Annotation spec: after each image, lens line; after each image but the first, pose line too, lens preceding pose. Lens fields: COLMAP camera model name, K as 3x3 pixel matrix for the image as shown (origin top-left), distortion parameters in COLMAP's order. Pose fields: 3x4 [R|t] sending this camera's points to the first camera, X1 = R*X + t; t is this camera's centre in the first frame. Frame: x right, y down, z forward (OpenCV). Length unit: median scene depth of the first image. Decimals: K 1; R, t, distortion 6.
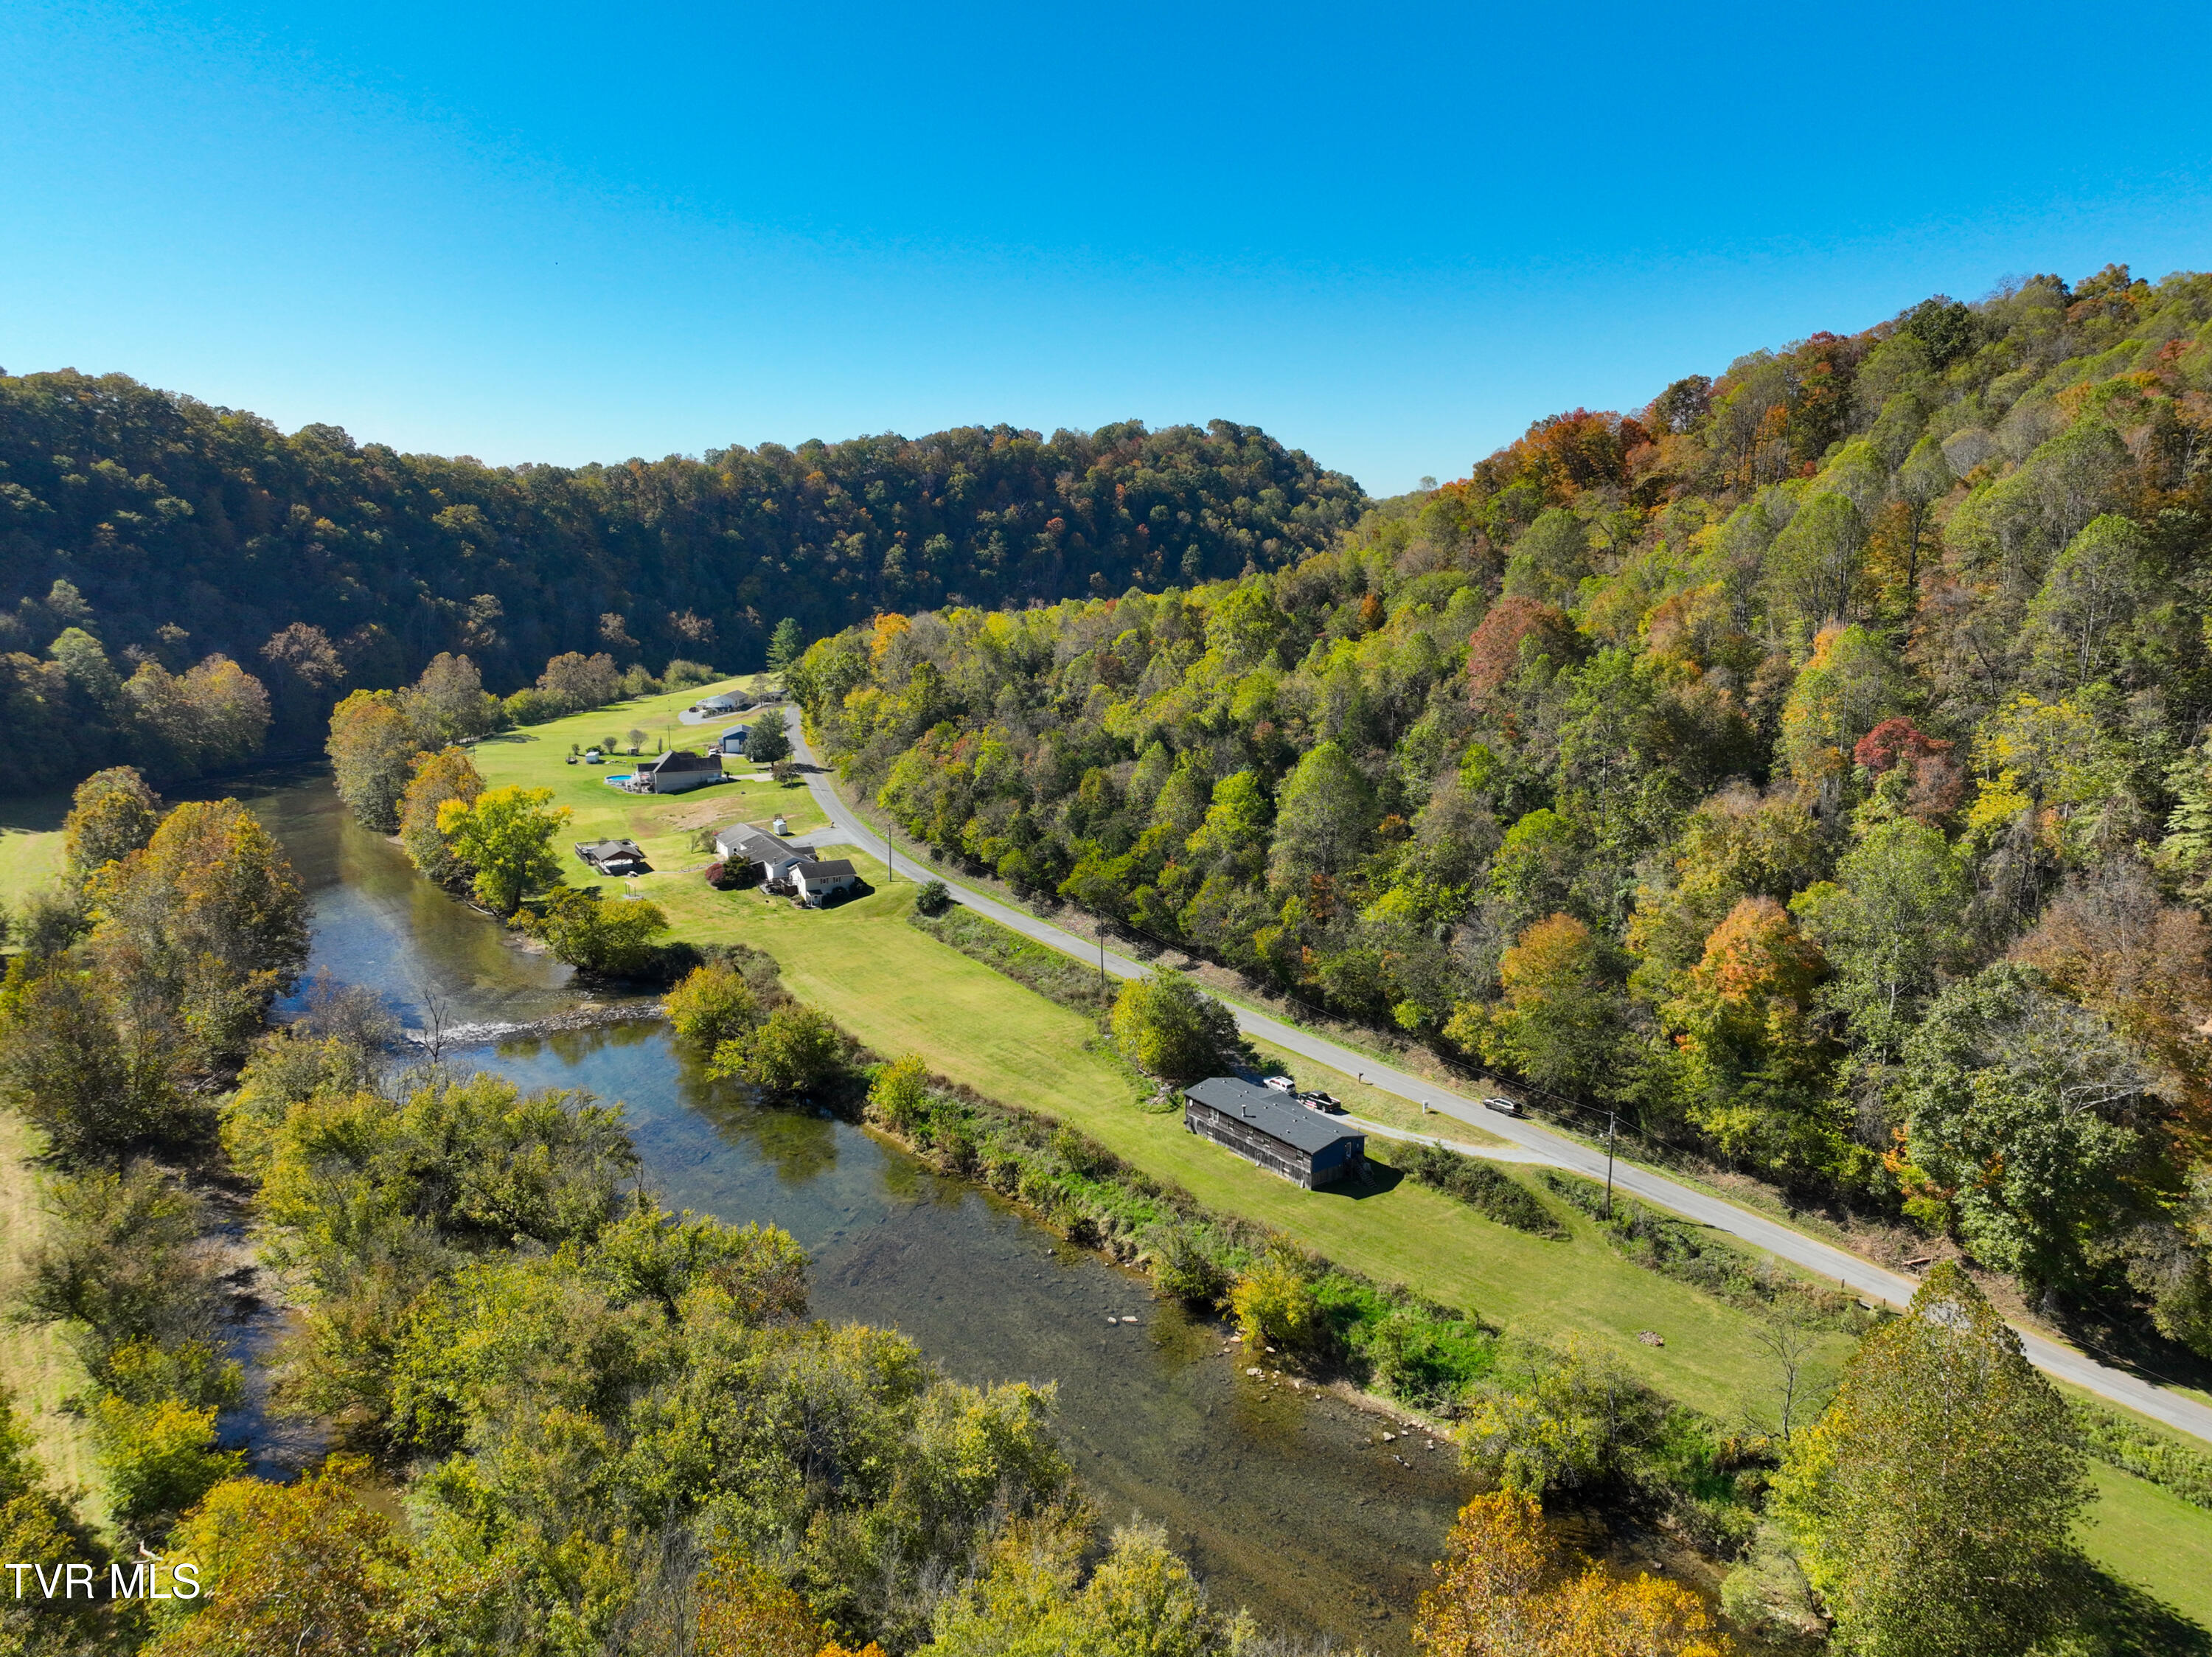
lens RADIAL K [[1544.1, 0, 1115.0], [0, 1544.1, 834.4], [0, 0, 1]] dist [0.007994, 0.033727]
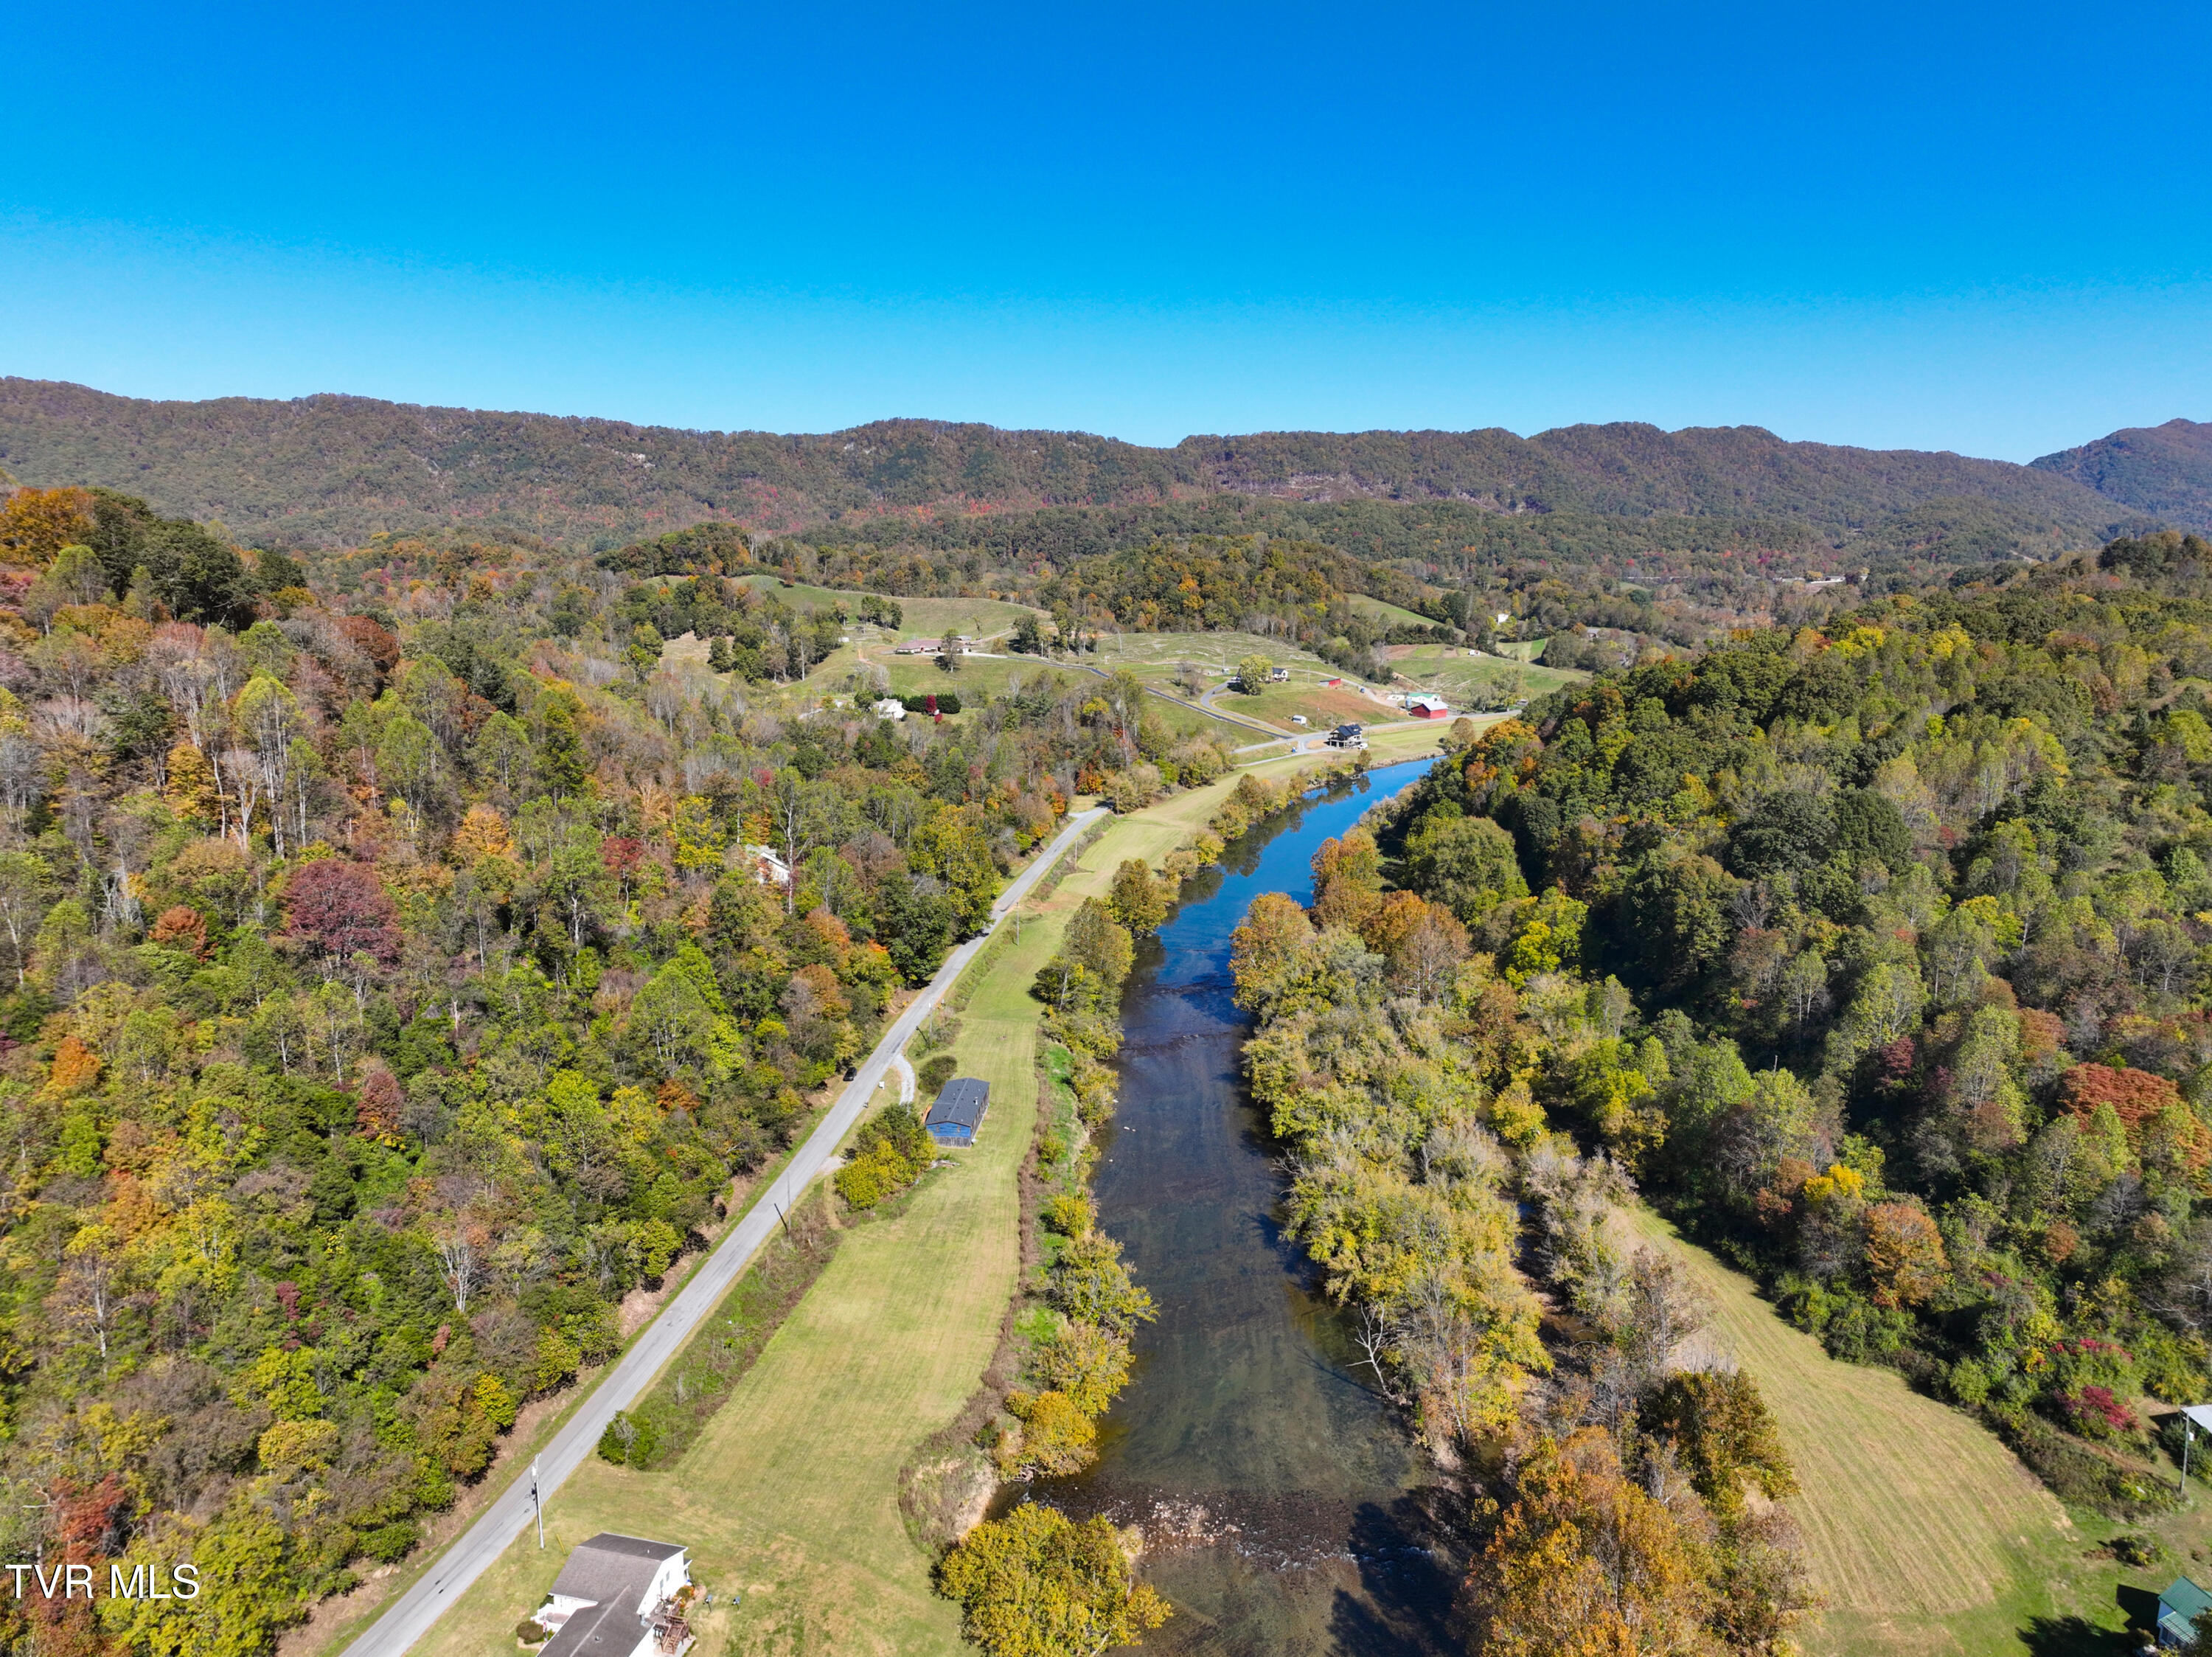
lens RADIAL K [[1544.1, 0, 1116.3], [0, 1544.1, 828.7], [0, 0, 1]] dist [0.007994, 0.033727]
pose [[-0.754656, -0.138700, 0.641293, -0.792818], [0.132344, 0.925133, 0.355828, -0.501464], [-0.642635, 0.353399, -0.679801, 1.419010]]
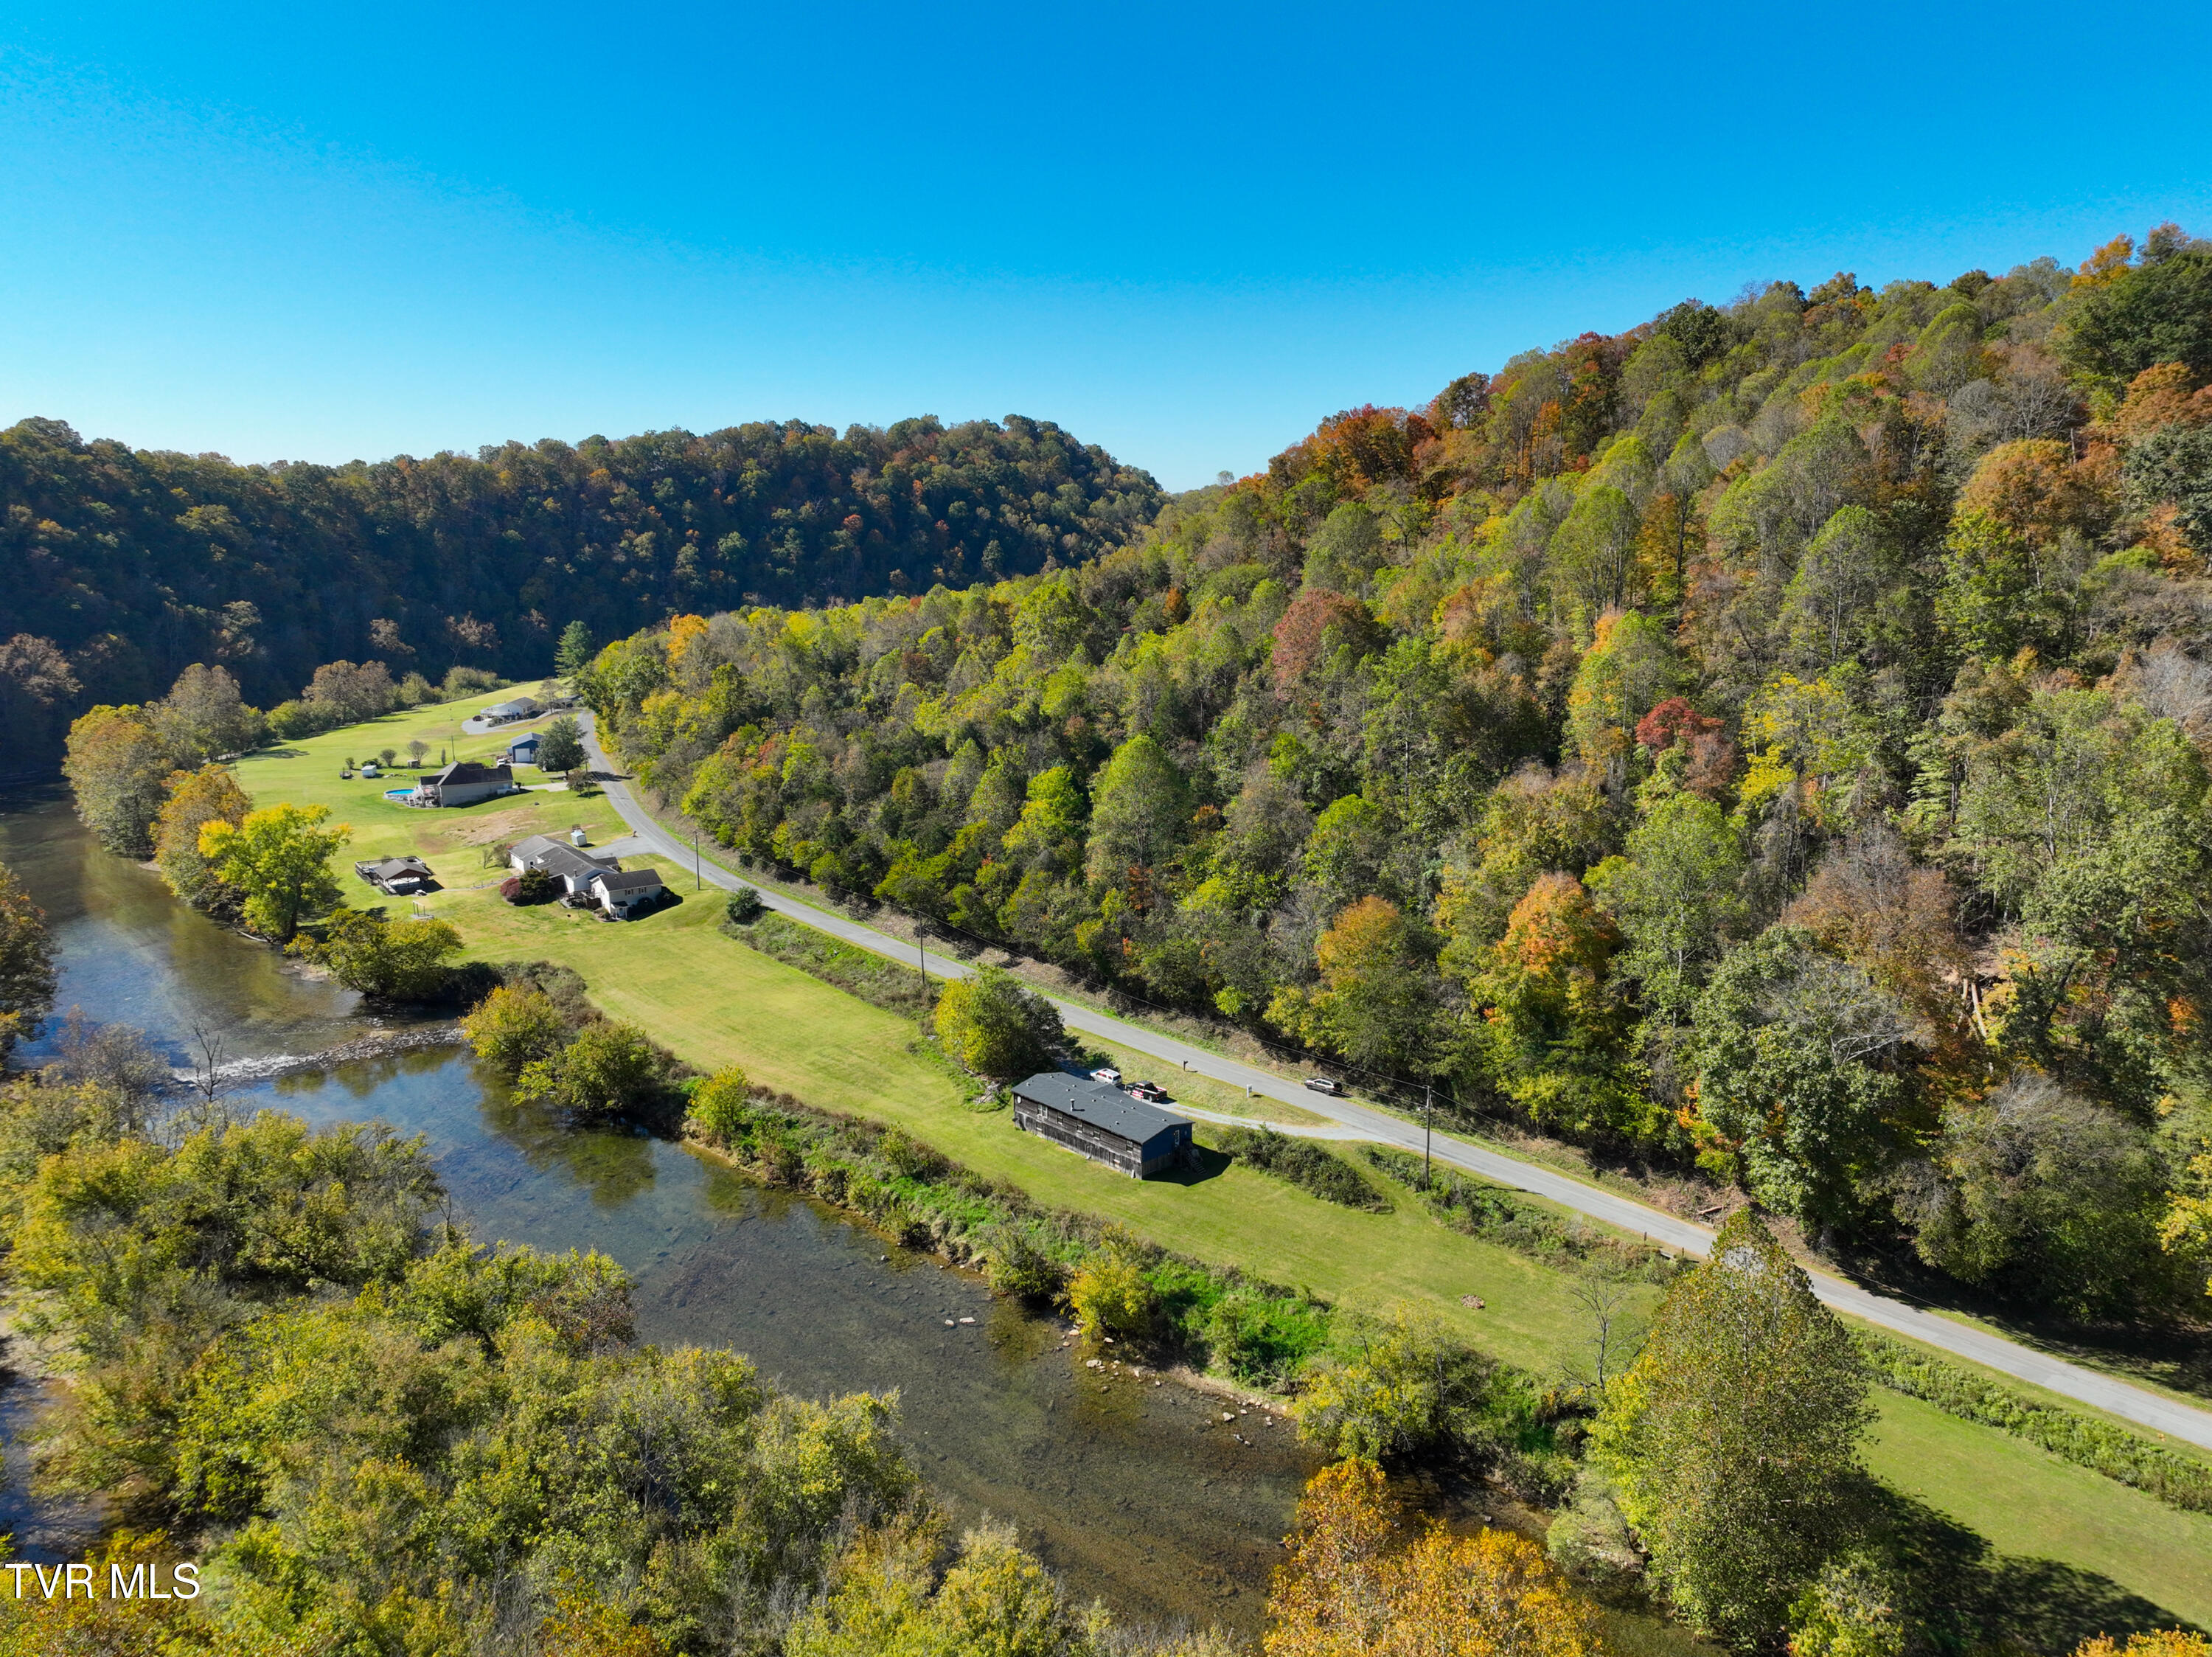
lens RADIAL K [[1544.1, 0, 1113.2], [0, 1544.1, 834.4], [0, 0, 1]] dist [0.007994, 0.033727]
pose [[0.991871, -0.034162, 0.122580, -0.005377], [0.033820, 0.999416, 0.004869, -0.000568], [-0.122675, -0.000684, 0.992447, 0.000296]]
